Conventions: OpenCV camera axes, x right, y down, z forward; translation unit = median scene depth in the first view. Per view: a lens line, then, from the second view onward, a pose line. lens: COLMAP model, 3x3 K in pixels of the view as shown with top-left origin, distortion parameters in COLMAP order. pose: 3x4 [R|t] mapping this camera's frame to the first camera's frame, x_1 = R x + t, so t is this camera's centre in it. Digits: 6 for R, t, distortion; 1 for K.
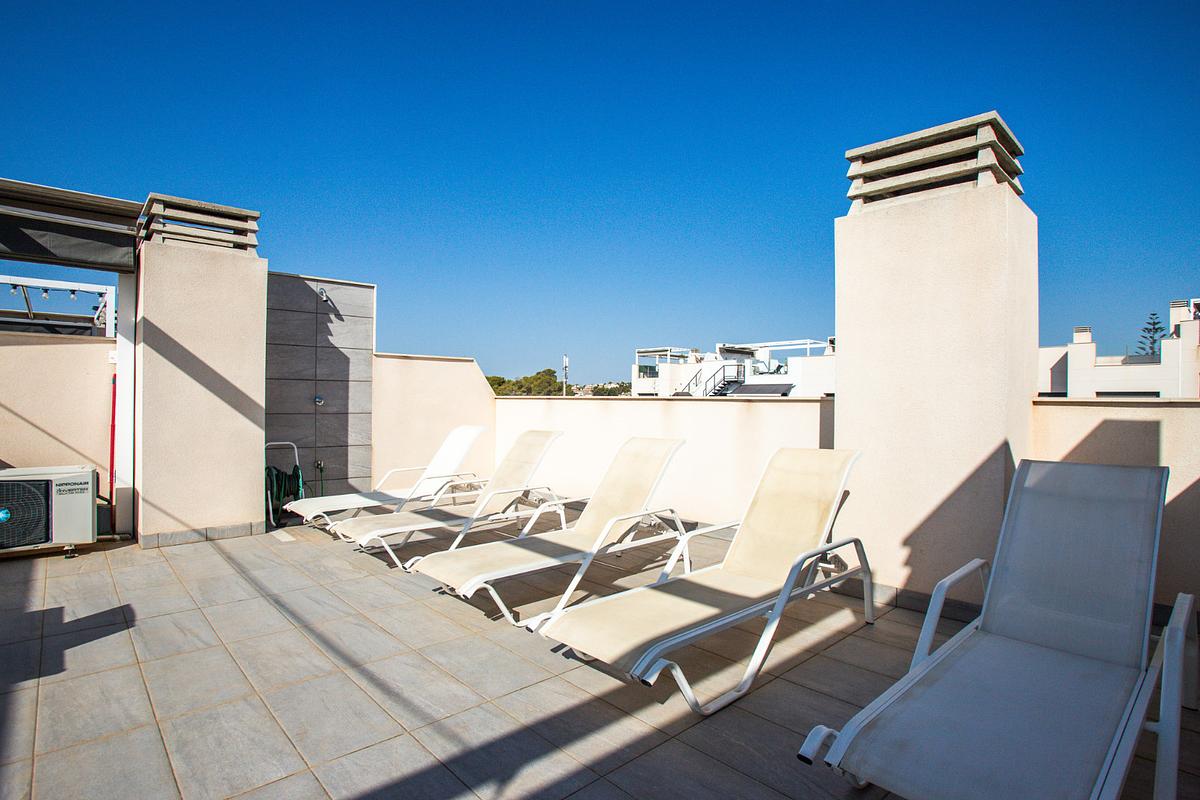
lens RADIAL K [[618.7, 0, 591.4], [0, 618.7, 402.2], [0, 0, 1]] dist [-0.074235, 0.029916]
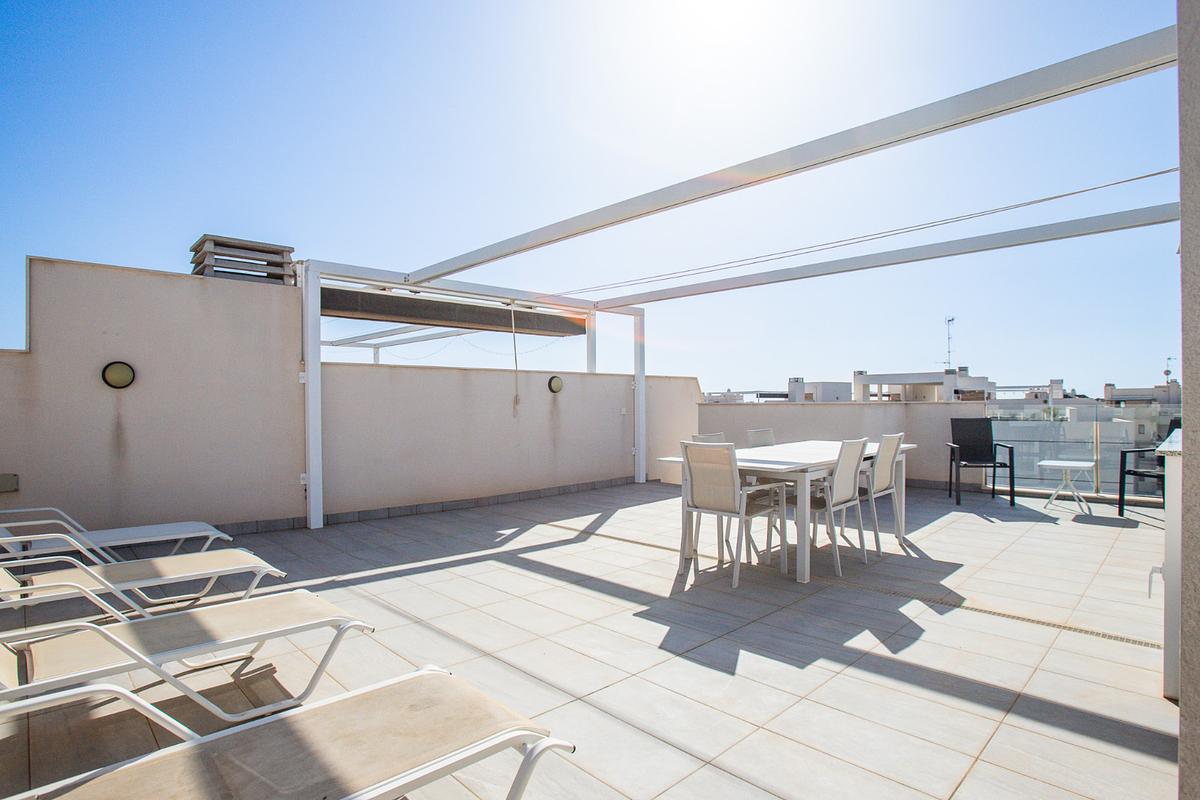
lens RADIAL K [[618.7, 0, 591.4], [0, 618.7, 402.2], [0, 0, 1]] dist [-0.074235, 0.029916]
pose [[-0.999014, -0.006863, -0.043855, -0.376431], [-0.006989, 0.999972, 0.002720, -0.016182], [0.043835, 0.003024, -0.999034, 1.223674]]
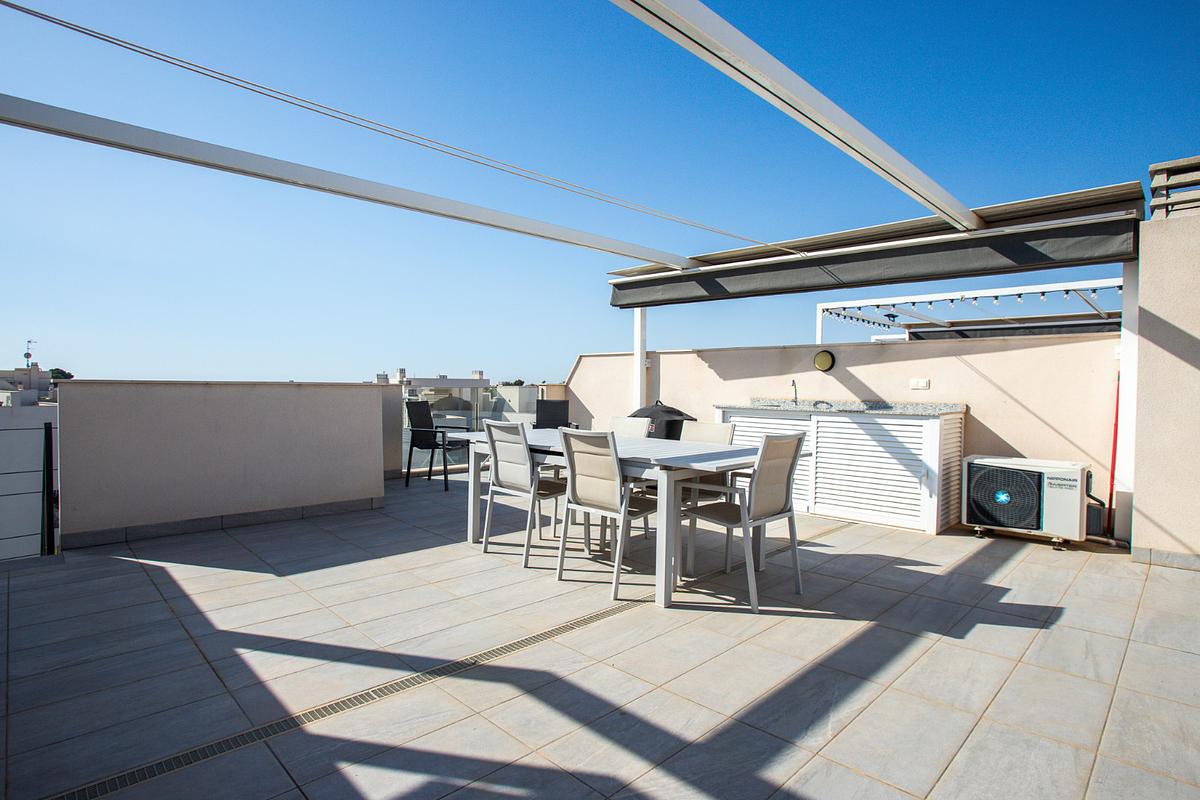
lens RADIAL K [[618.7, 0, 591.4], [0, 618.7, 402.2], [0, 0, 1]] dist [-0.074235, 0.029916]
pose [[0.045219, 0.014610, -0.998870, 0.105249], [-0.010088, 0.999849, 0.014168, -0.001558], [0.998926, 0.009436, 0.045360, 0.123669]]
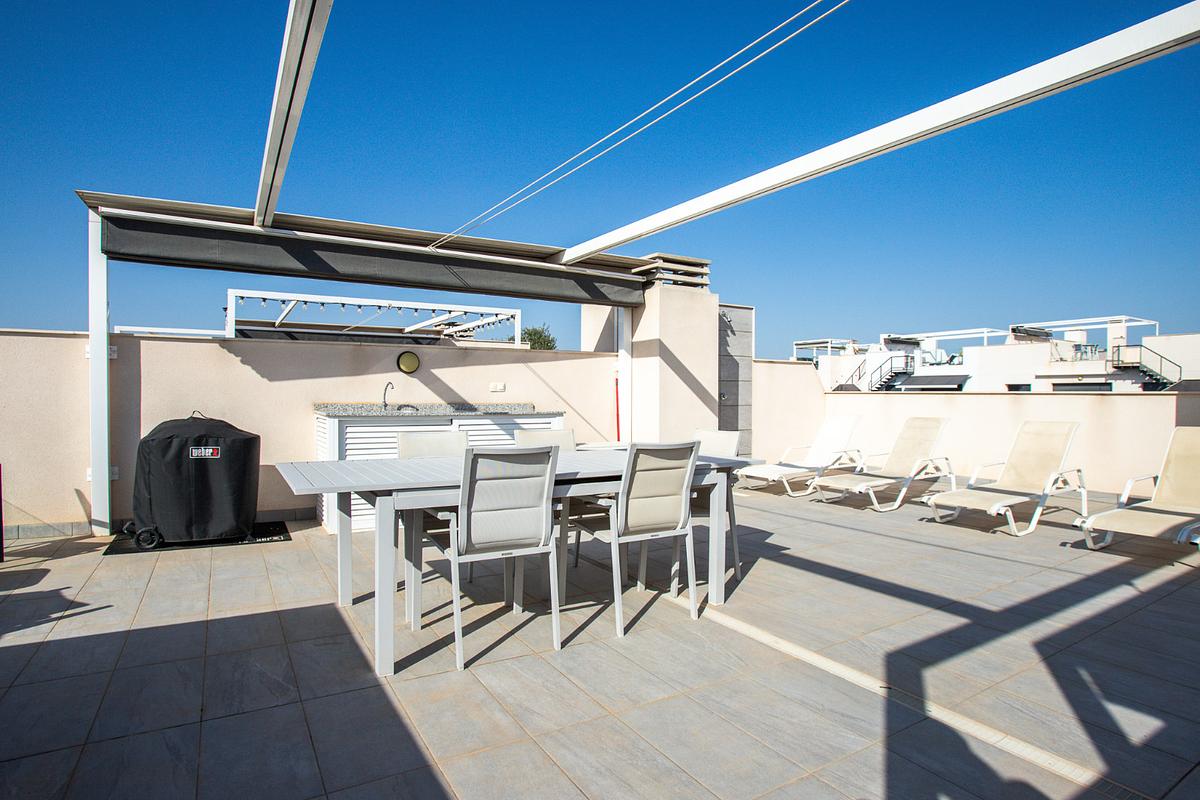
lens RADIAL K [[629.3, 0, 600.0], [0, 629.3, 400.0], [0, 0, 1]] dist [-0.077094, 0.030482]
pose [[0.982776, -0.005526, -0.184720, -0.568176], [0.006854, 0.999955, 0.006552, -0.005599], [0.184676, -0.007705, 0.982769, -0.489020]]
